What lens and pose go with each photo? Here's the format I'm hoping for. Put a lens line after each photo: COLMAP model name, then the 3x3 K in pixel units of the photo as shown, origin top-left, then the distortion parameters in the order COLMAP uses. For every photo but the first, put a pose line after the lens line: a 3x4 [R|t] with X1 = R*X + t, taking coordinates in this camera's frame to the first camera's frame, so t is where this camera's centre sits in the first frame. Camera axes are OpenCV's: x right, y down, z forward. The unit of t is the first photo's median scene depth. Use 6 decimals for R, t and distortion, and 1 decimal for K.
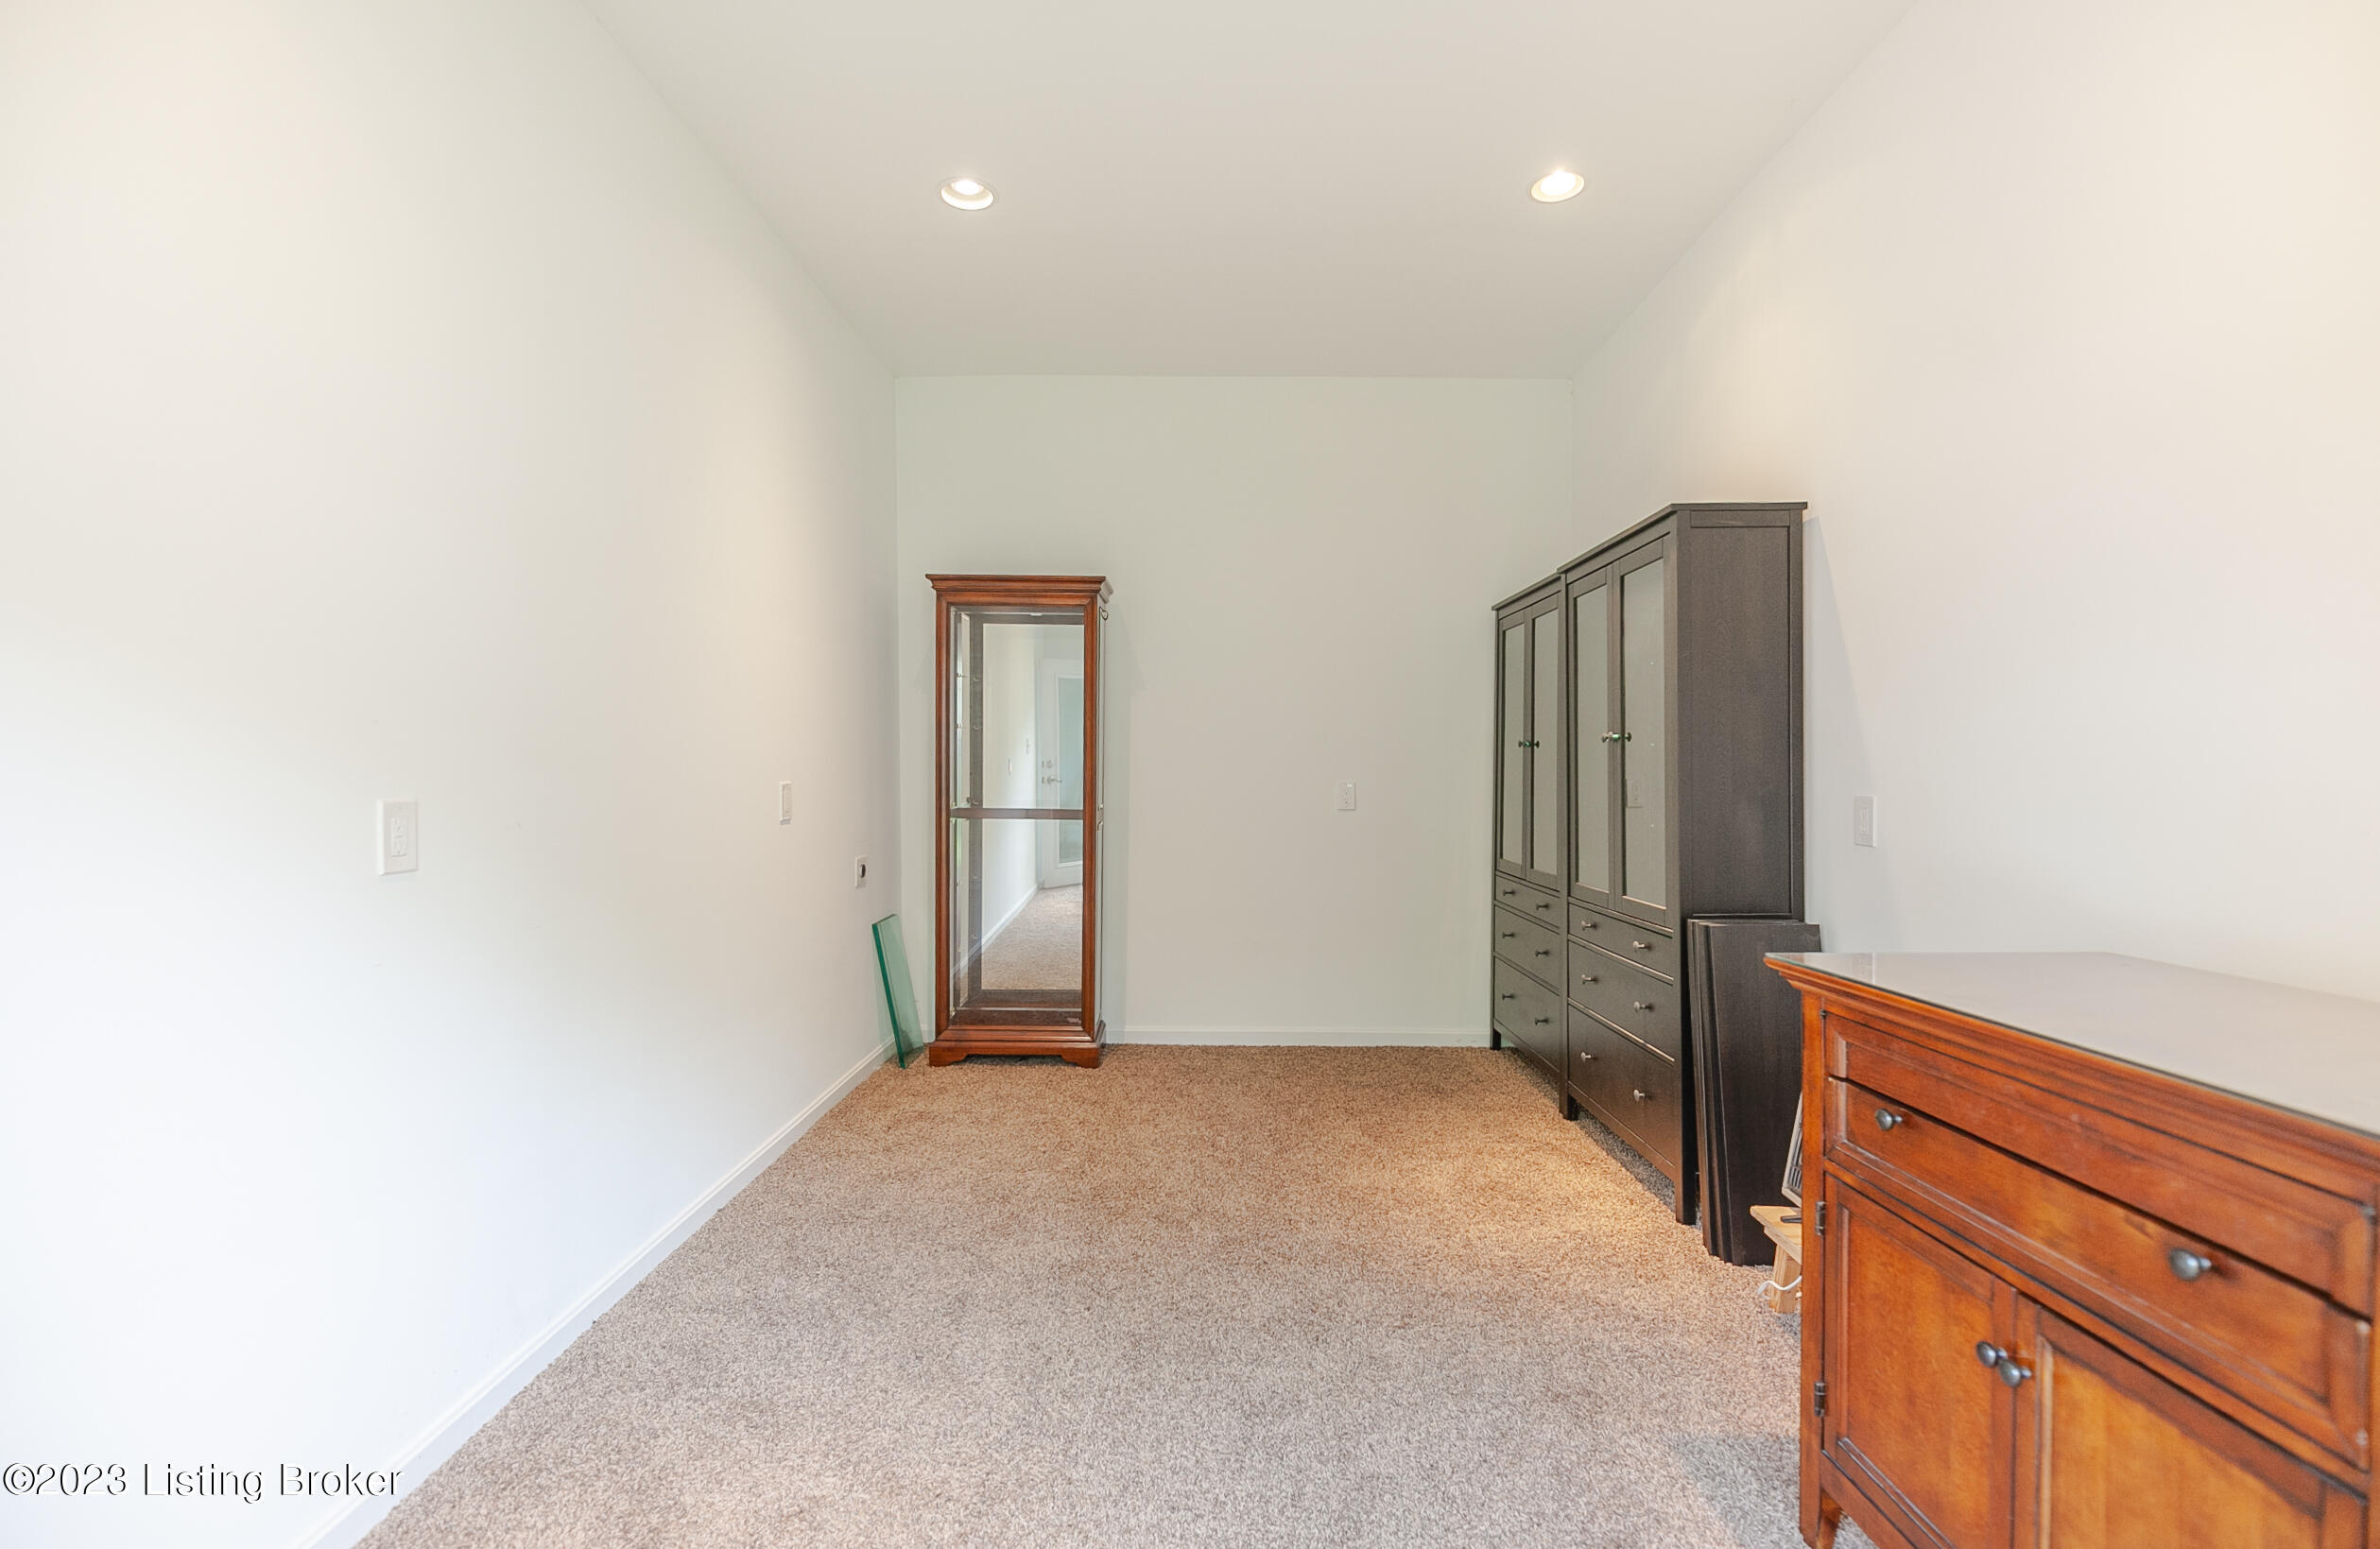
lens RADIAL K [[1090.4, 0, 1190.0], [0, 1090.4, 774.5], [0, 0, 1]] dist [0.002168, 0.000099]
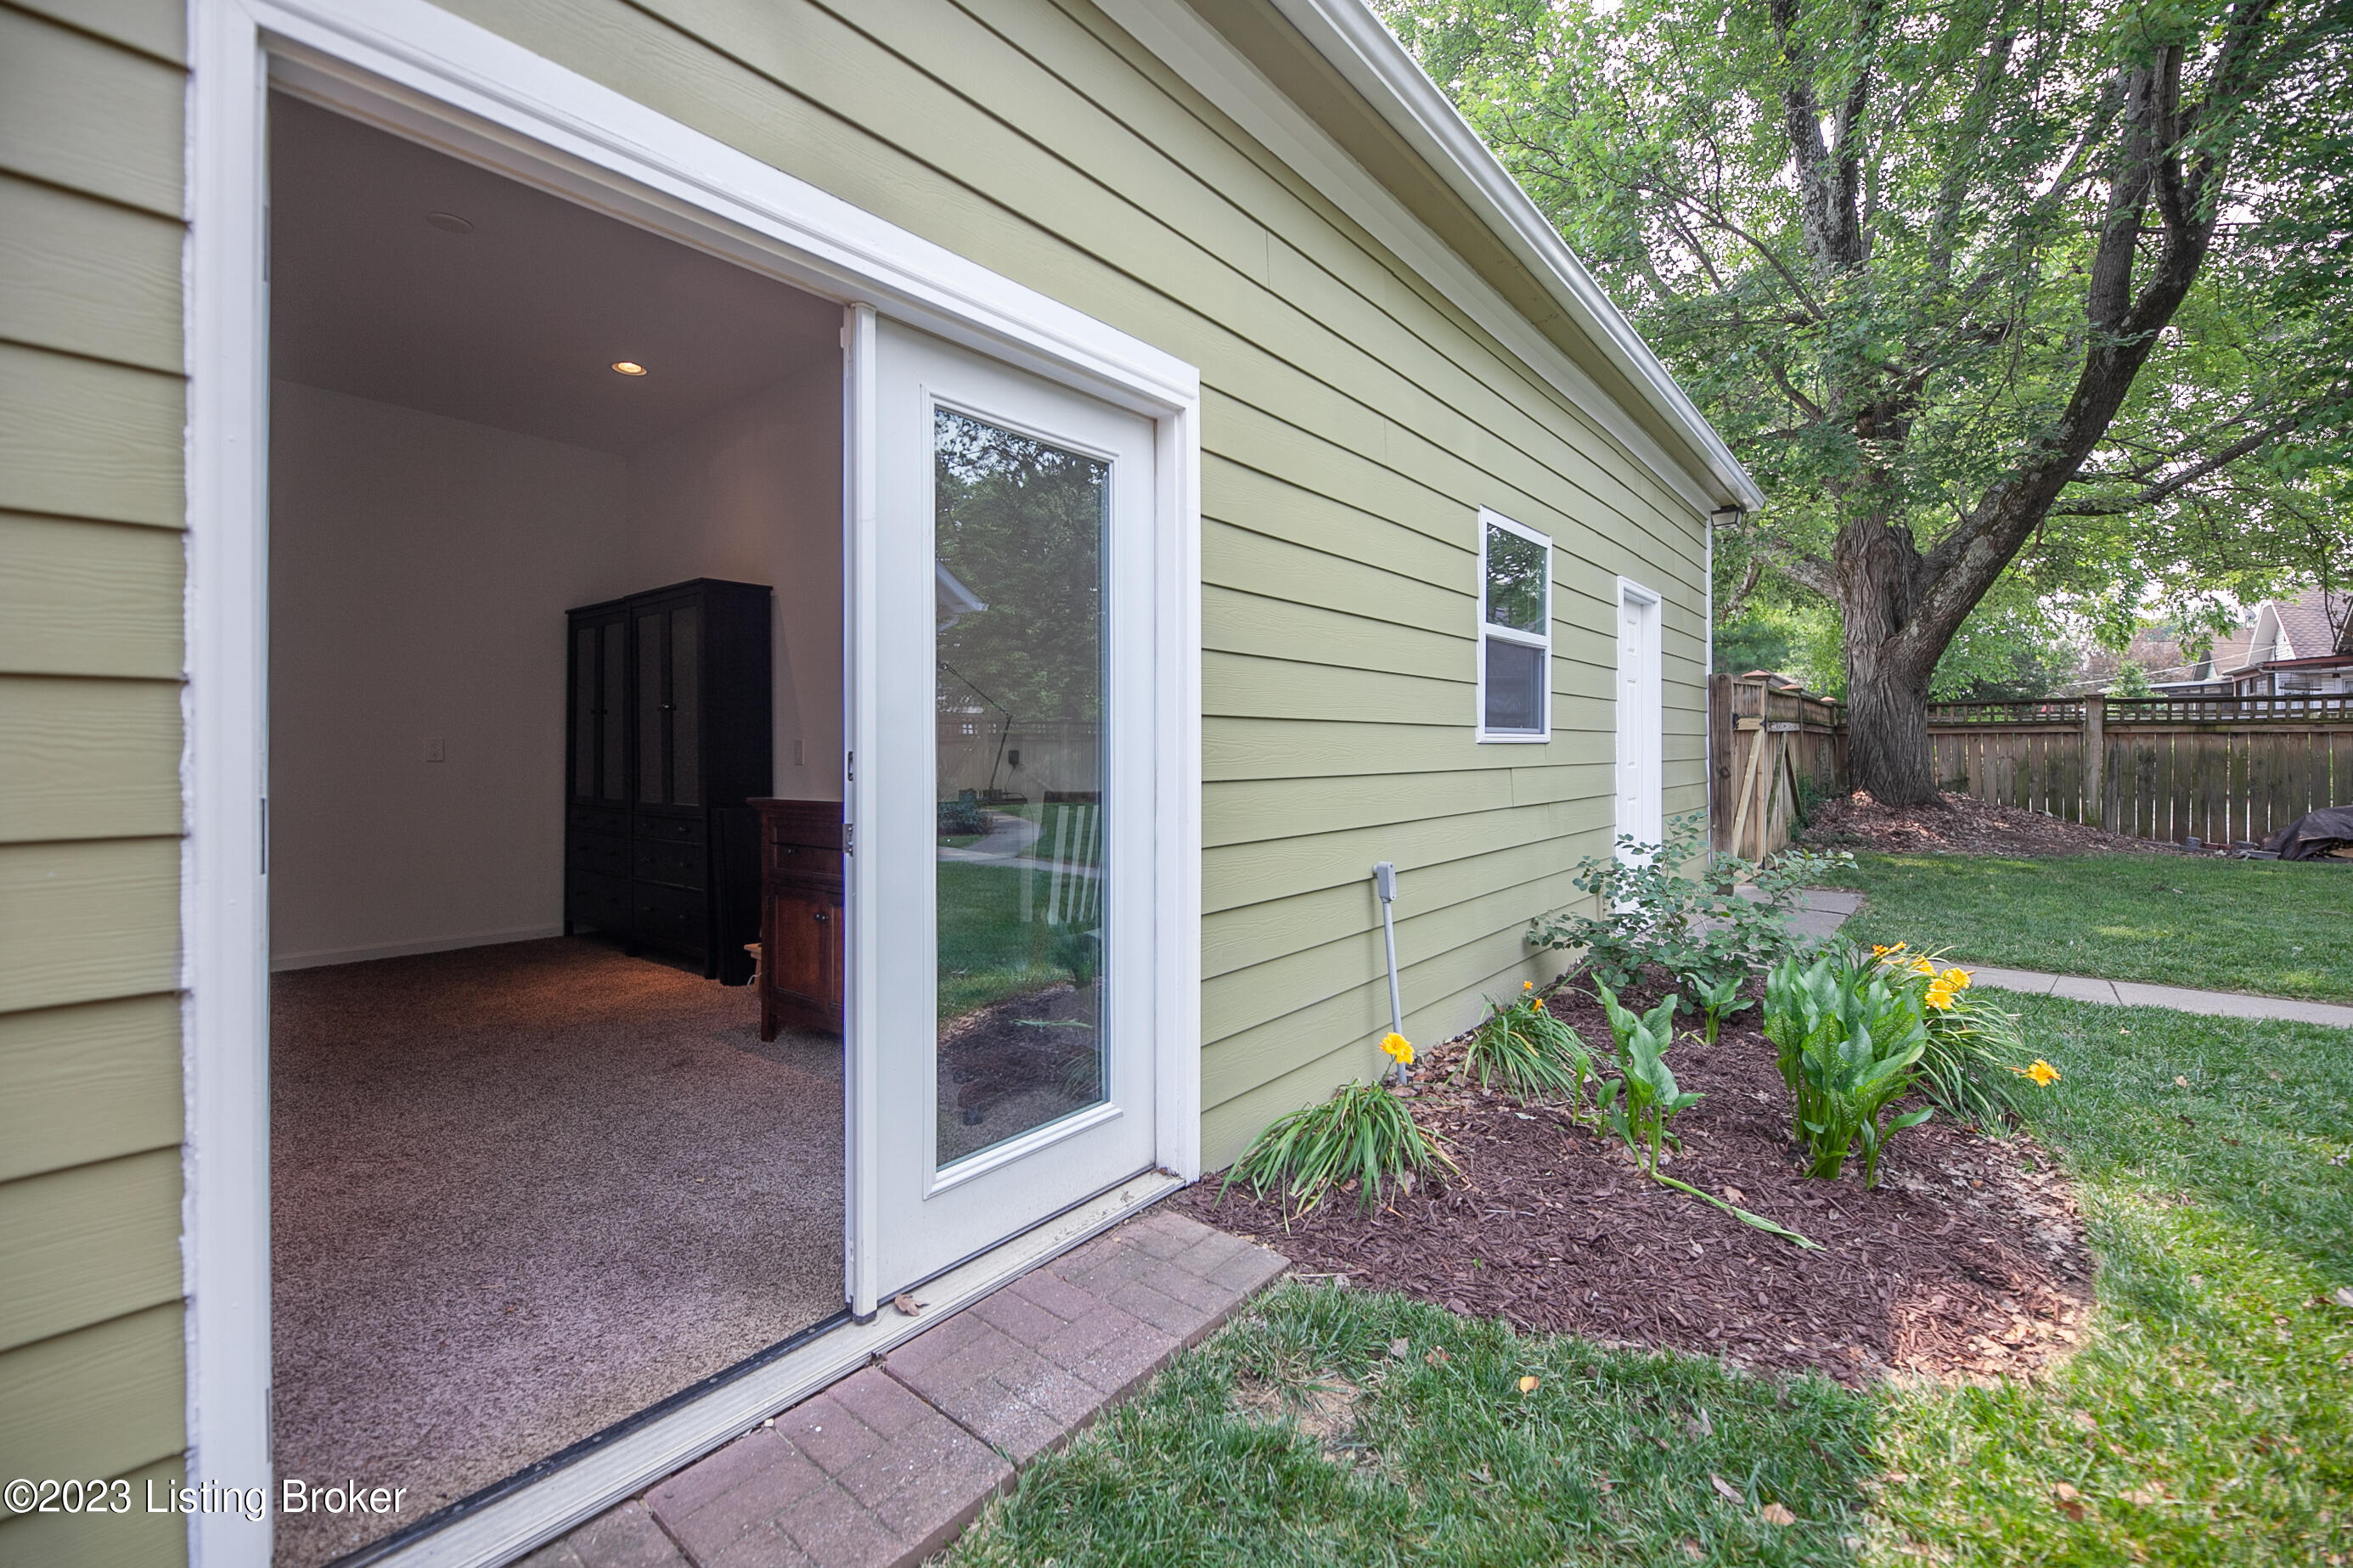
lens RADIAL K [[980.3, 0, 1175.1], [0, 980.3, 748.3], [0, 0, 1]] dist [0.000107, 0.000021]
pose [[0.639868, -0.003484, 0.768477, -0.286981], [0.002245, 0.999994, 0.002664, 0.027896], [-0.768481, 0.000021, 0.639872, -0.601974]]
